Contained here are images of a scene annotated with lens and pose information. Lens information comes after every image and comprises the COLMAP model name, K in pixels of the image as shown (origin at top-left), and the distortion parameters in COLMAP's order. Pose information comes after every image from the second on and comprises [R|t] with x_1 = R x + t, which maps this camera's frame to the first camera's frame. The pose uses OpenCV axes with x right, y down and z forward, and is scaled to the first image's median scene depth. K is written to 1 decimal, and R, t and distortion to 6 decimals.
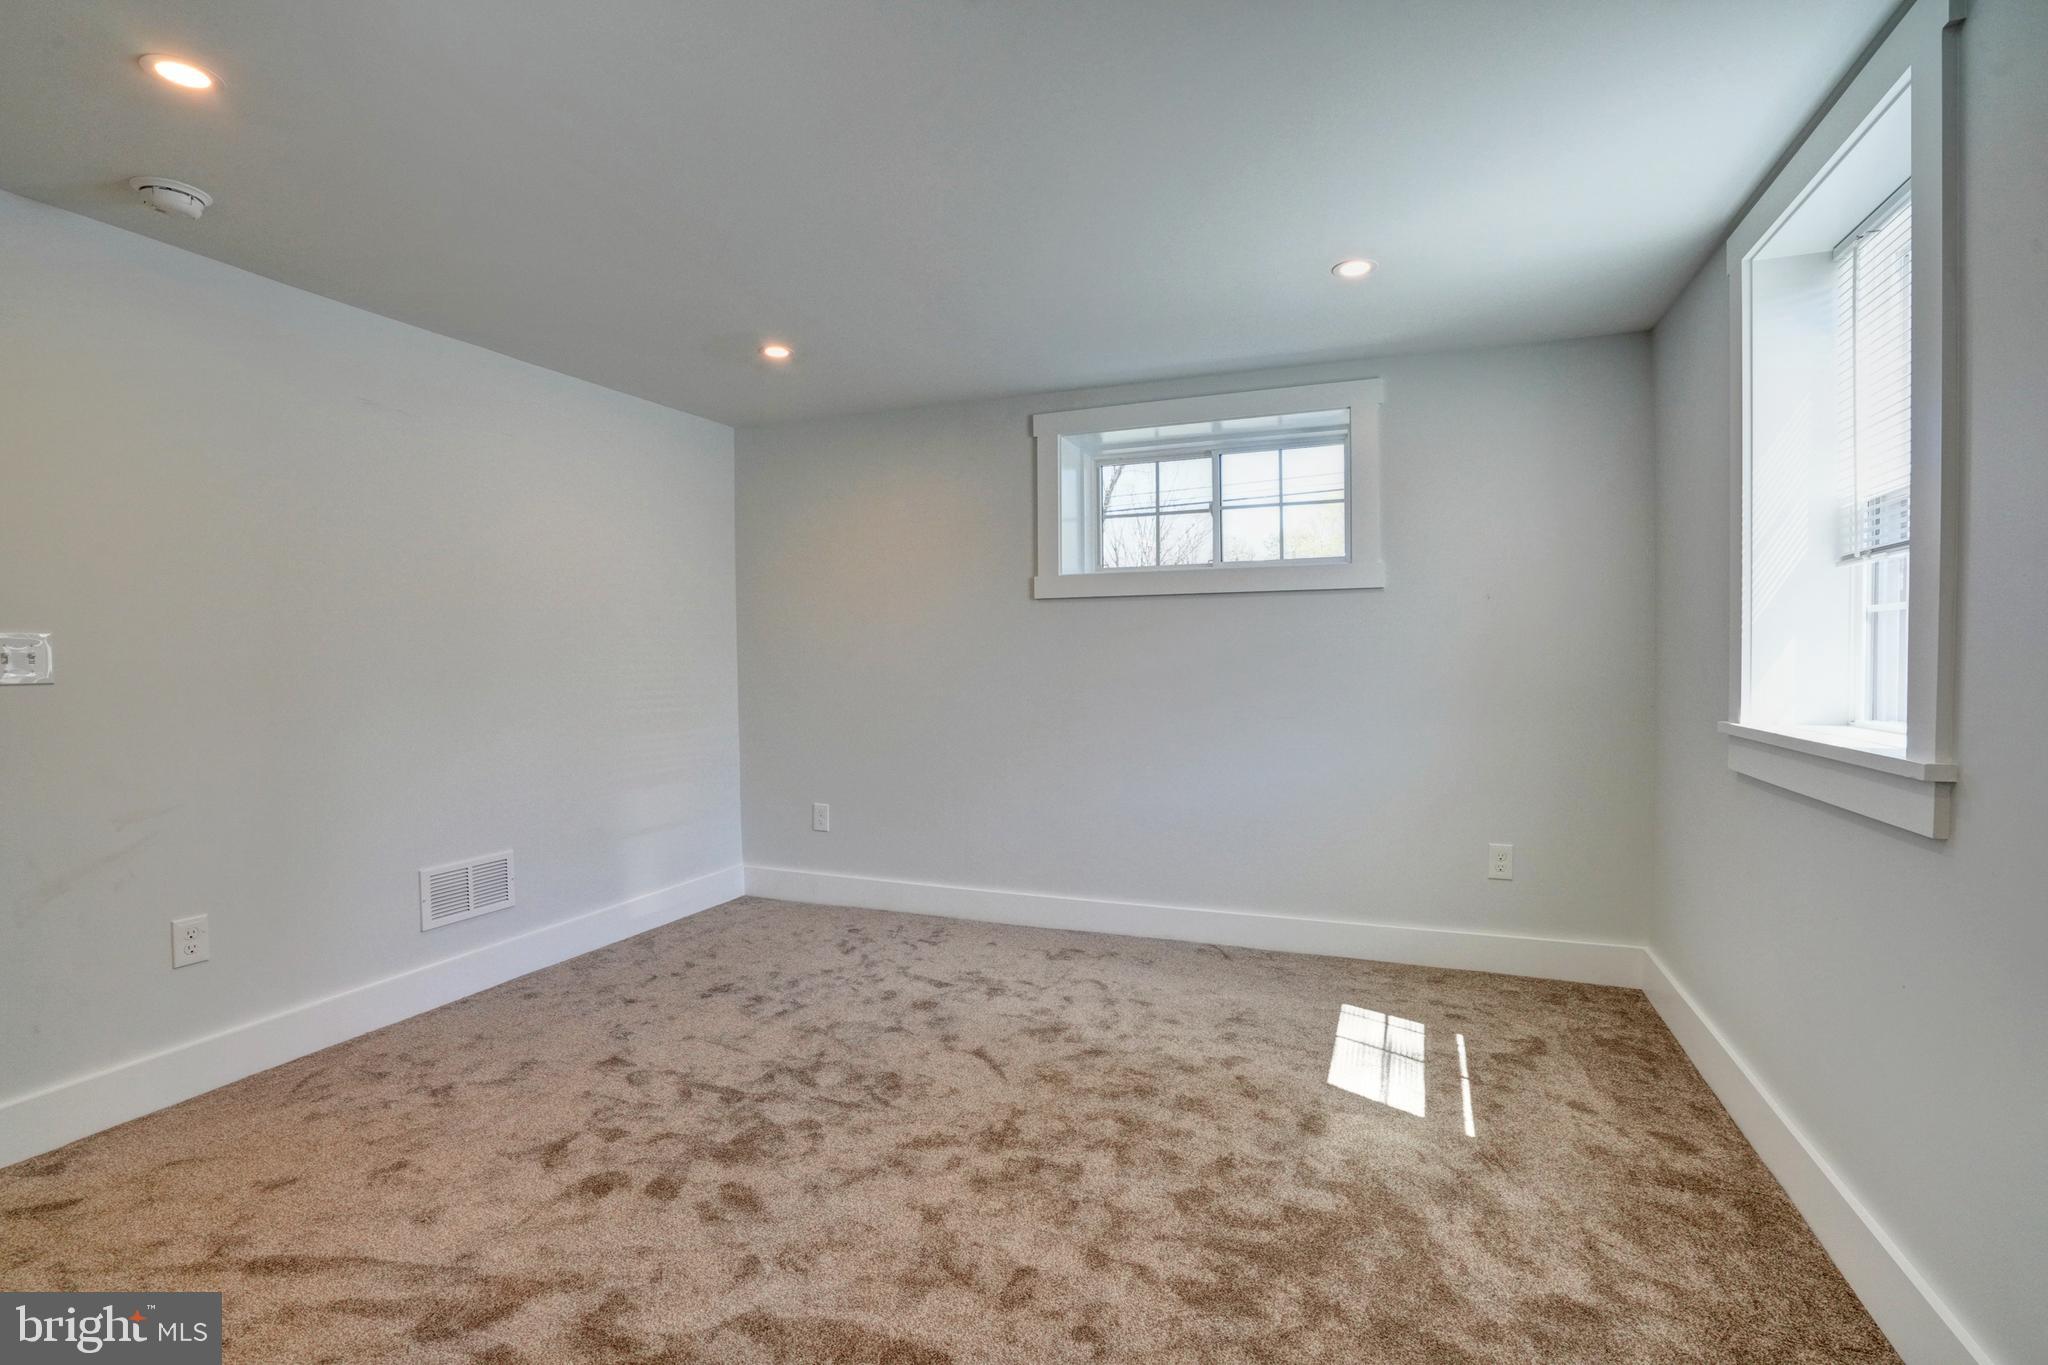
lens RADIAL K [[942.2, 0, 1022.1], [0, 942.2, 682.1], [0, 0, 1]] dist [-0.061957, 0.023953]
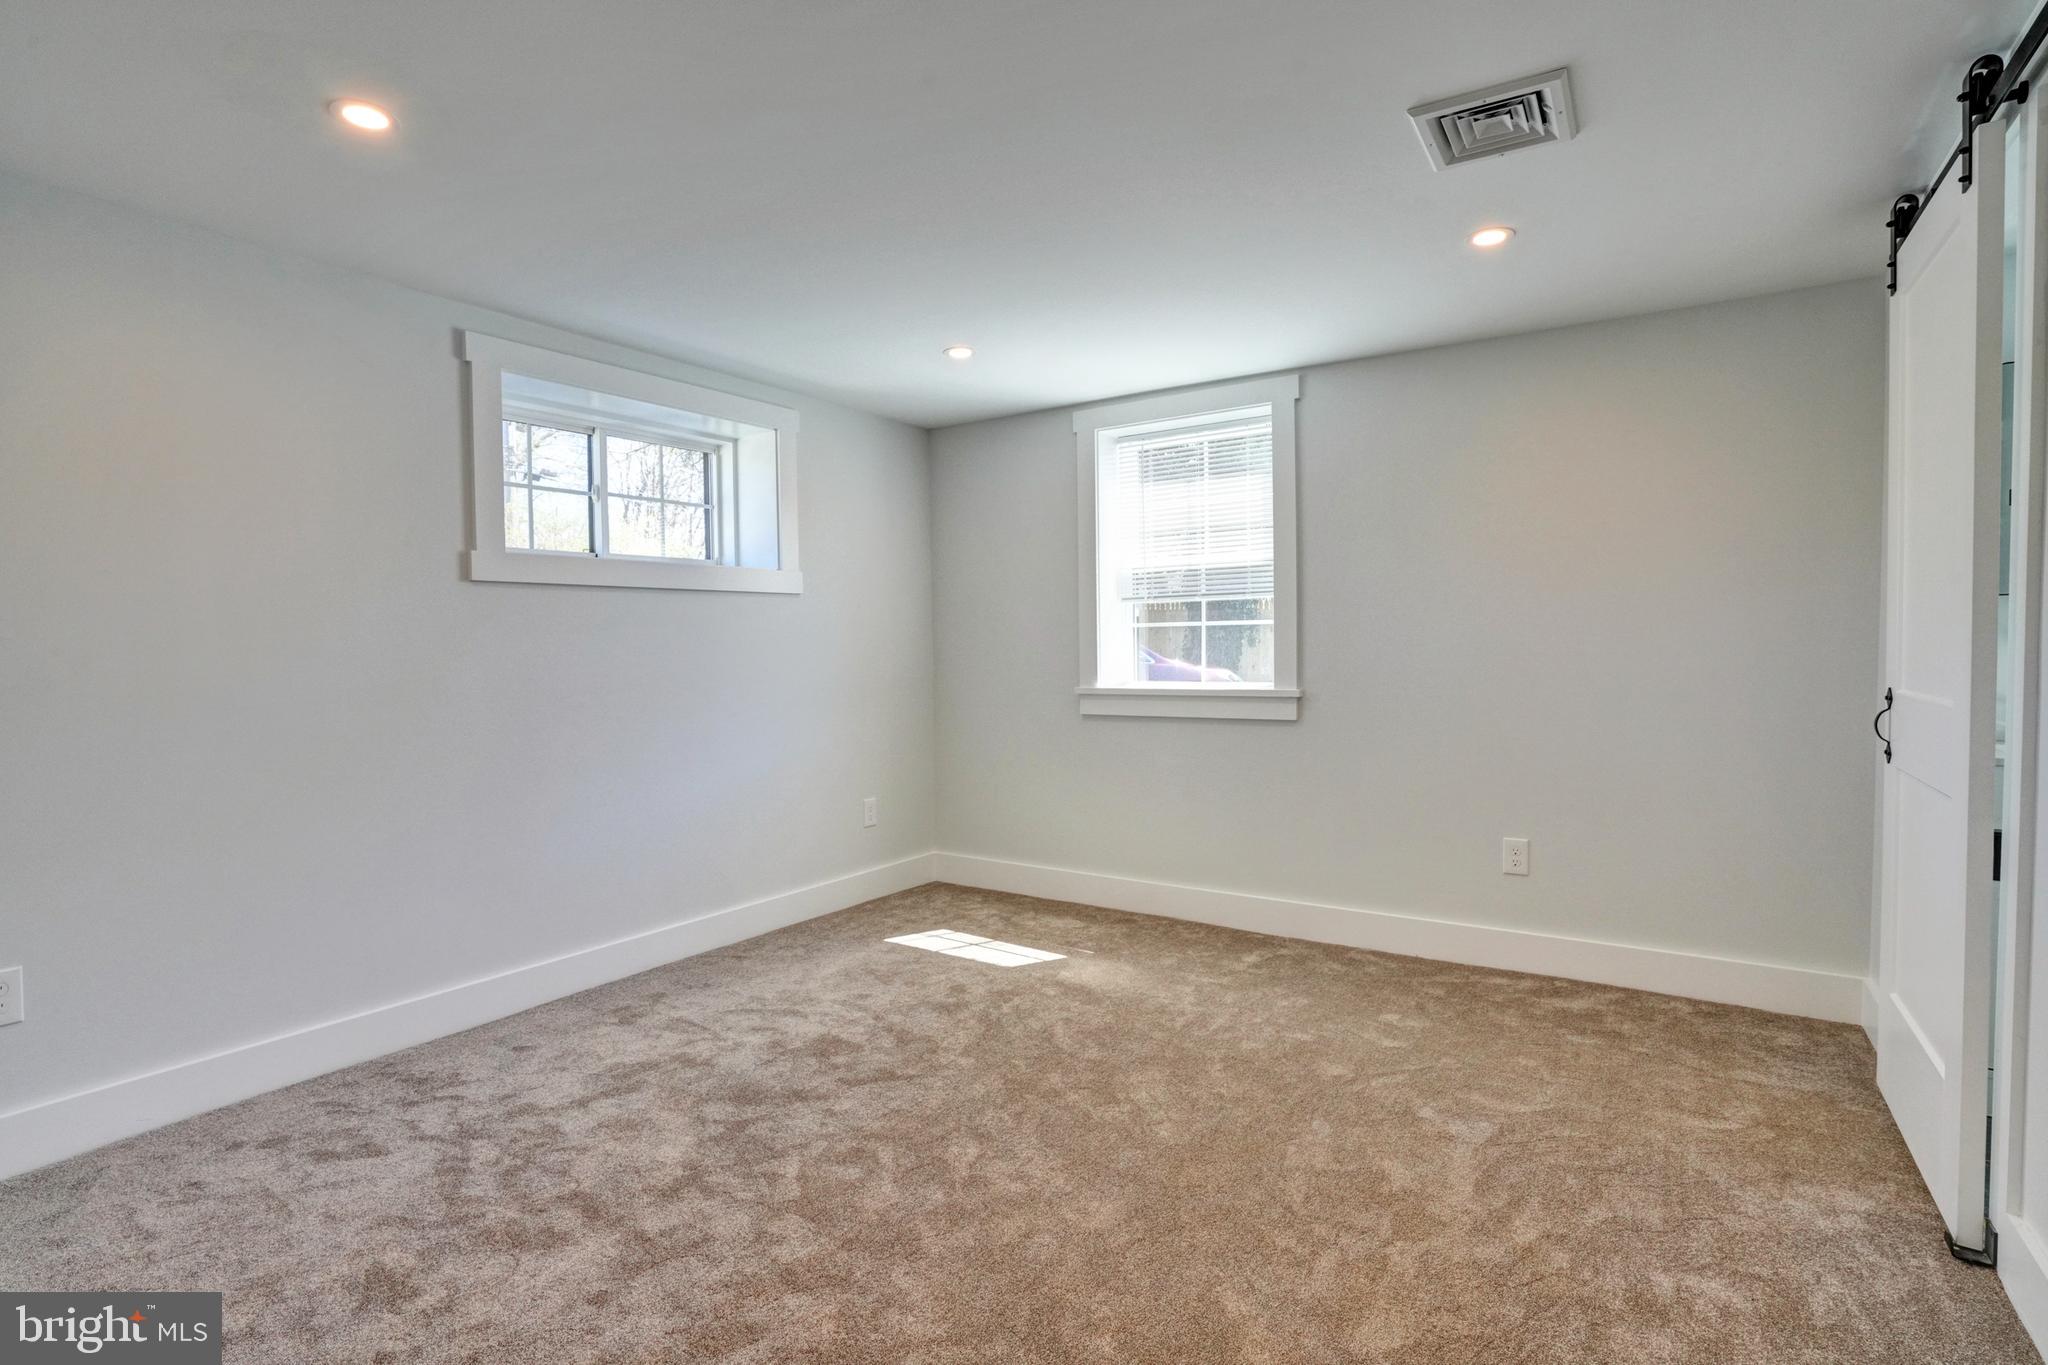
lens RADIAL K [[956.9, 0, 1026.8], [0, 956.9, 682.3], [0, 0, 1]] dist [-0.056719, 0.020346]
pose [[0.212323, -0.031896, 0.976679, -0.785632], [0.039669, 0.998925, 0.023999, -0.011853], [-0.976394, 0.033648, 0.213360, 0.534080]]
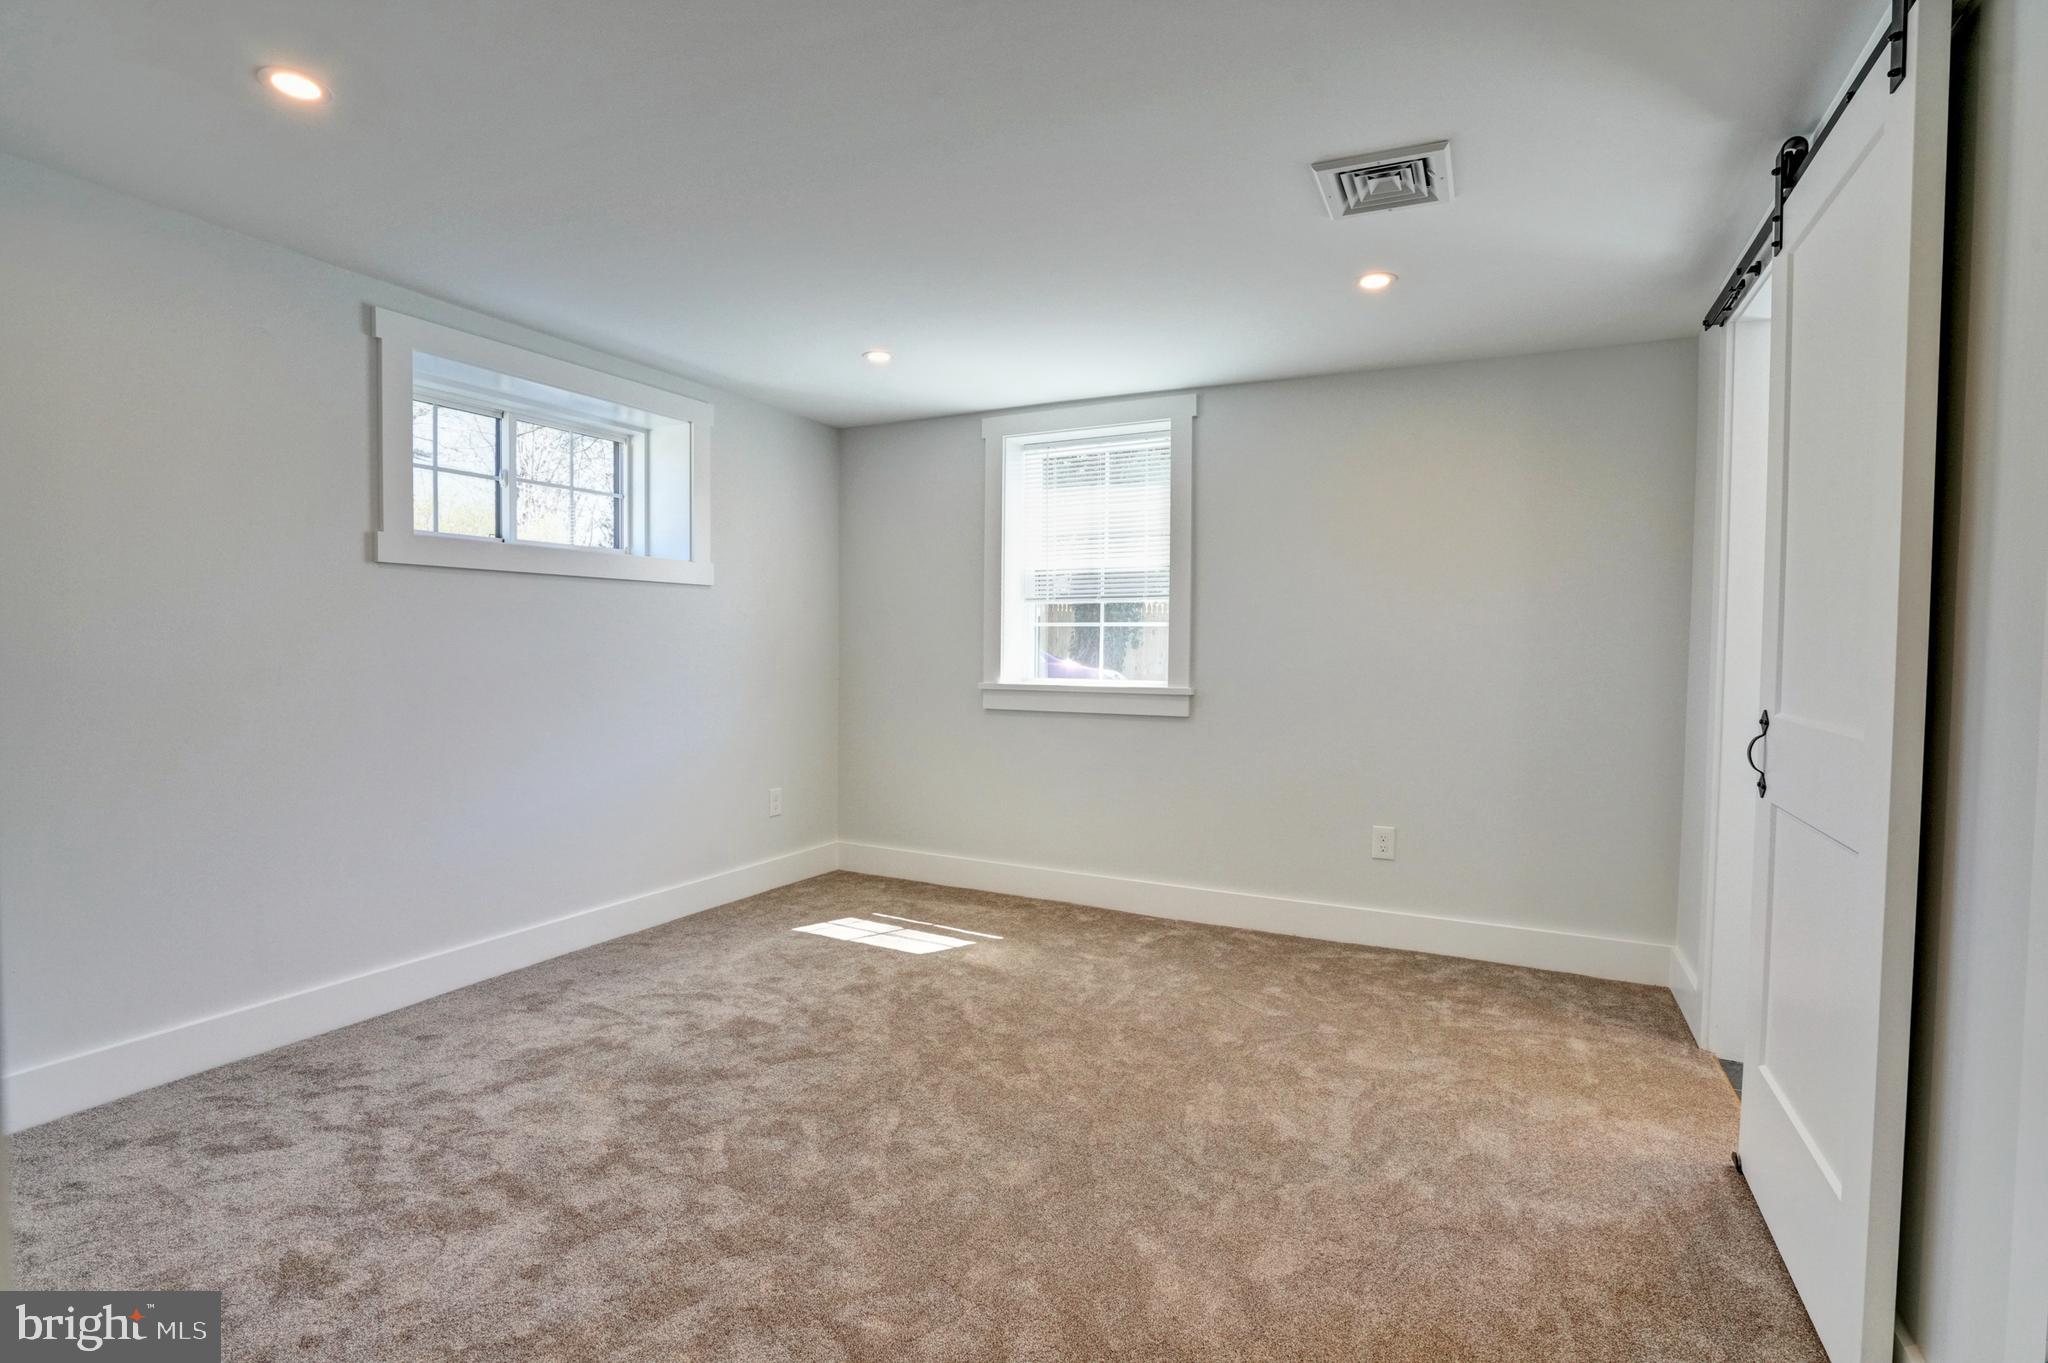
lens RADIAL K [[938.2, 0, 1024.0], [0, 938.2, 681.5], [0, 0, 1]] dist [-0.055444, 0.018574]
pose [[0.095183, -0.030691, 0.994987, -0.819345], [0.018801, 0.999402, 0.029029, -0.010224], [-0.995282, 0.015944, 0.095703, 0.558541]]
